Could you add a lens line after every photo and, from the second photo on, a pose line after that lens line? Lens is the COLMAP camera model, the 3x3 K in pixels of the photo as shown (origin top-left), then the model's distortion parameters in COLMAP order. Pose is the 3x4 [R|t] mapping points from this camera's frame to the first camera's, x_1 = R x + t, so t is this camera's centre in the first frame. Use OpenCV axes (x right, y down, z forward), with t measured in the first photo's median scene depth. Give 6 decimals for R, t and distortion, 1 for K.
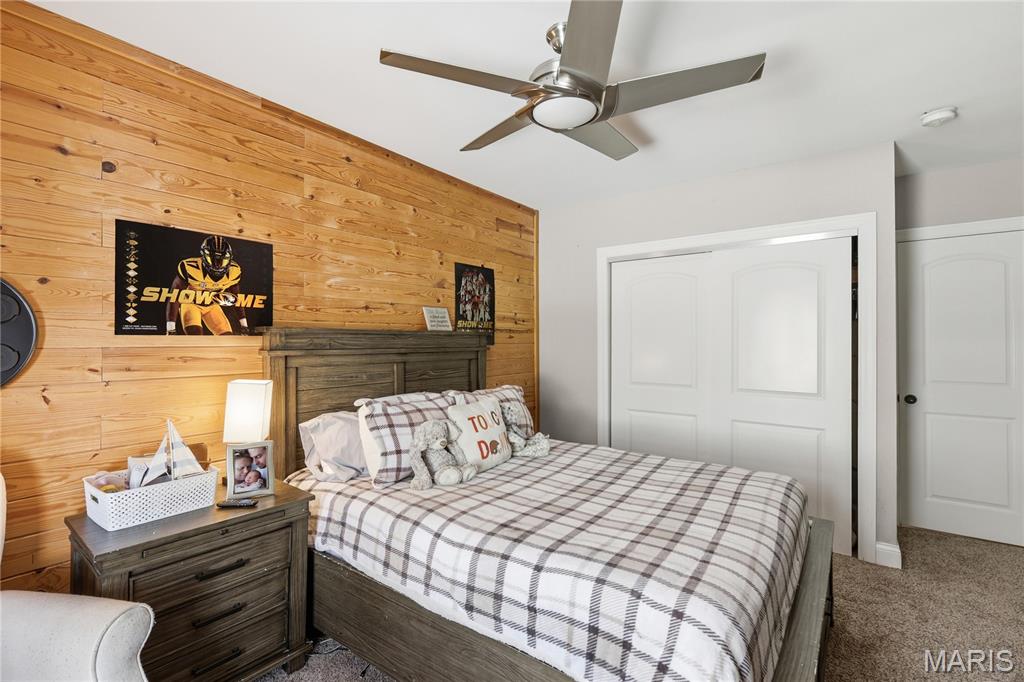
lens RADIAL K [[446.6, 0, 514.5], [0, 446.6, 335.2], [0, 0, 1]] dist [0.002665, -0.001418]
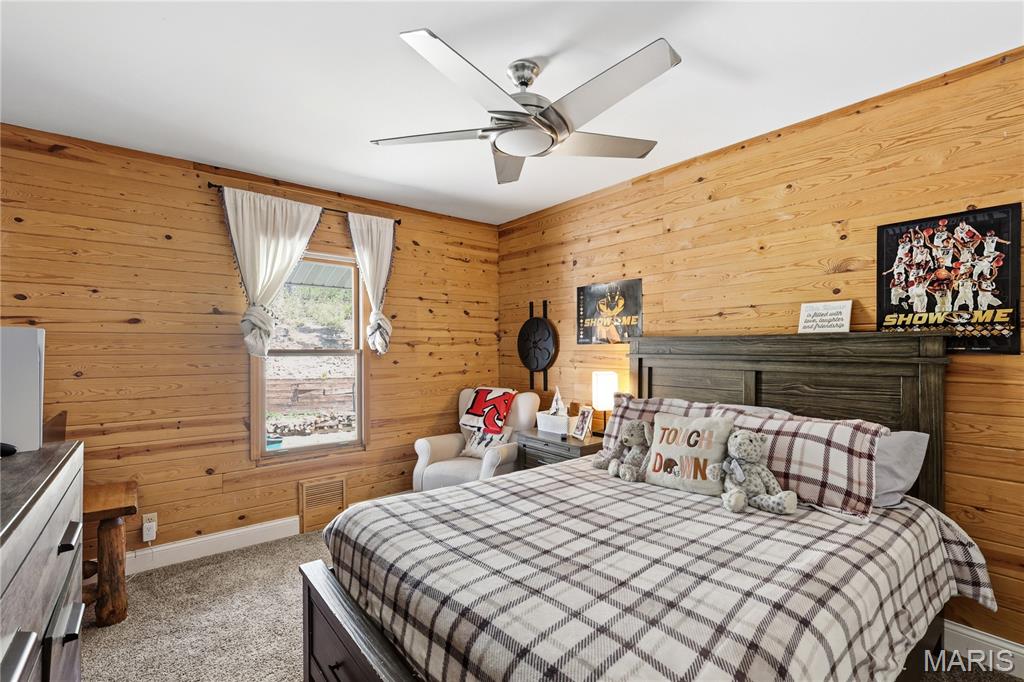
lens RADIAL K [[446.6, 0, 513.9], [0, 446.6, 350.1], [0, 0, 1]] dist [0.002665, -0.001418]
pose [[-0.212014, 0.005352, -0.977252, 0.807383], [0.014421, 0.999893, 0.002348, 0.011081], [0.977160, -0.013596, -0.212068, 0.803984]]
